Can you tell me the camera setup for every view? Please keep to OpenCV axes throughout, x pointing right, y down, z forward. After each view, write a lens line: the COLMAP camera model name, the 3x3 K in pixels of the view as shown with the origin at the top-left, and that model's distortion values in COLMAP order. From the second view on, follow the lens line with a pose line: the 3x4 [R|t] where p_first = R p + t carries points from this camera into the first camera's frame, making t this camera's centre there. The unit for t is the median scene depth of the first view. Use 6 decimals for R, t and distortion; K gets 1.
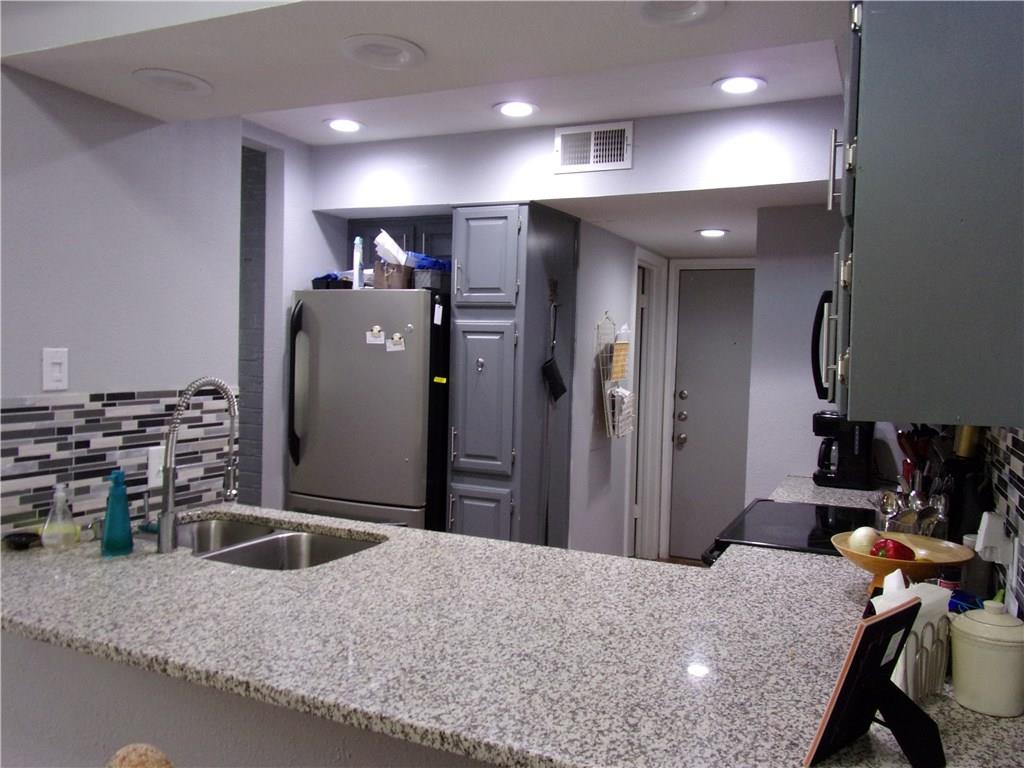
lens RADIAL K [[798.5, 0, 518.0], [0, 798.5, 383.3], [0, 0, 1]] dist [0.002861, -0.005813]
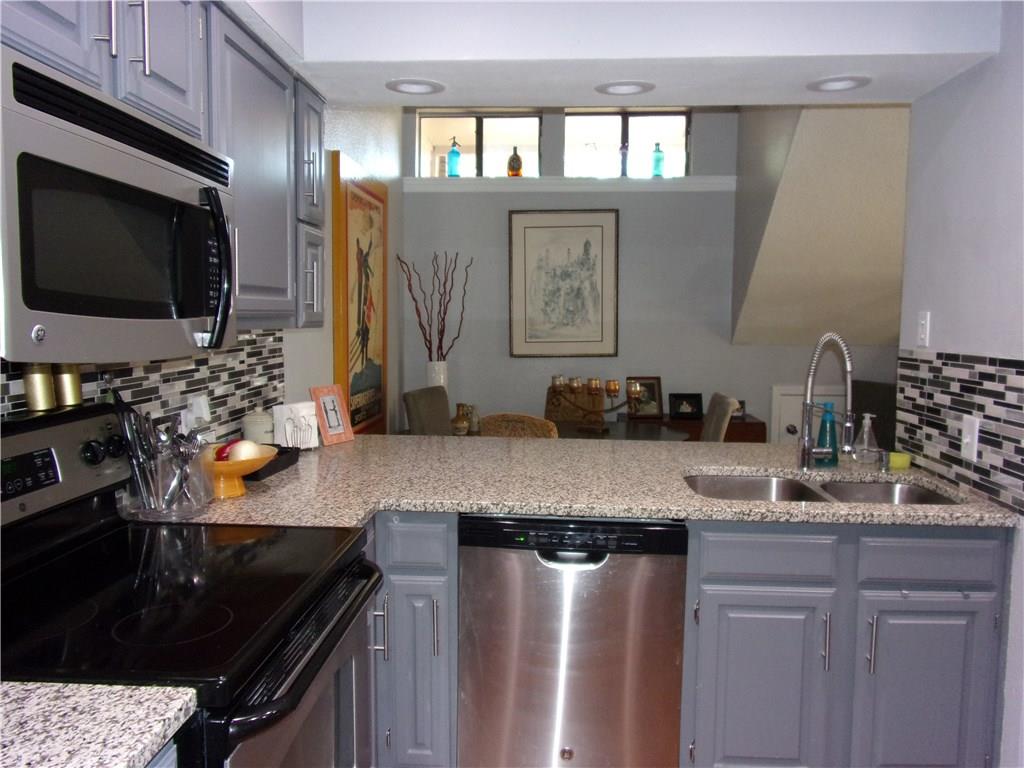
lens RADIAL K [[798.5, 0, 518.0], [0, 798.5, 383.3], [0, 0, 1]] dist [0.002861, -0.005813]
pose [[-0.926183, -0.003358, -0.377060, 0.409648], [-0.049699, 0.992324, 0.113240, -0.039523], [0.373785, 0.123621, -0.919240, 1.765258]]
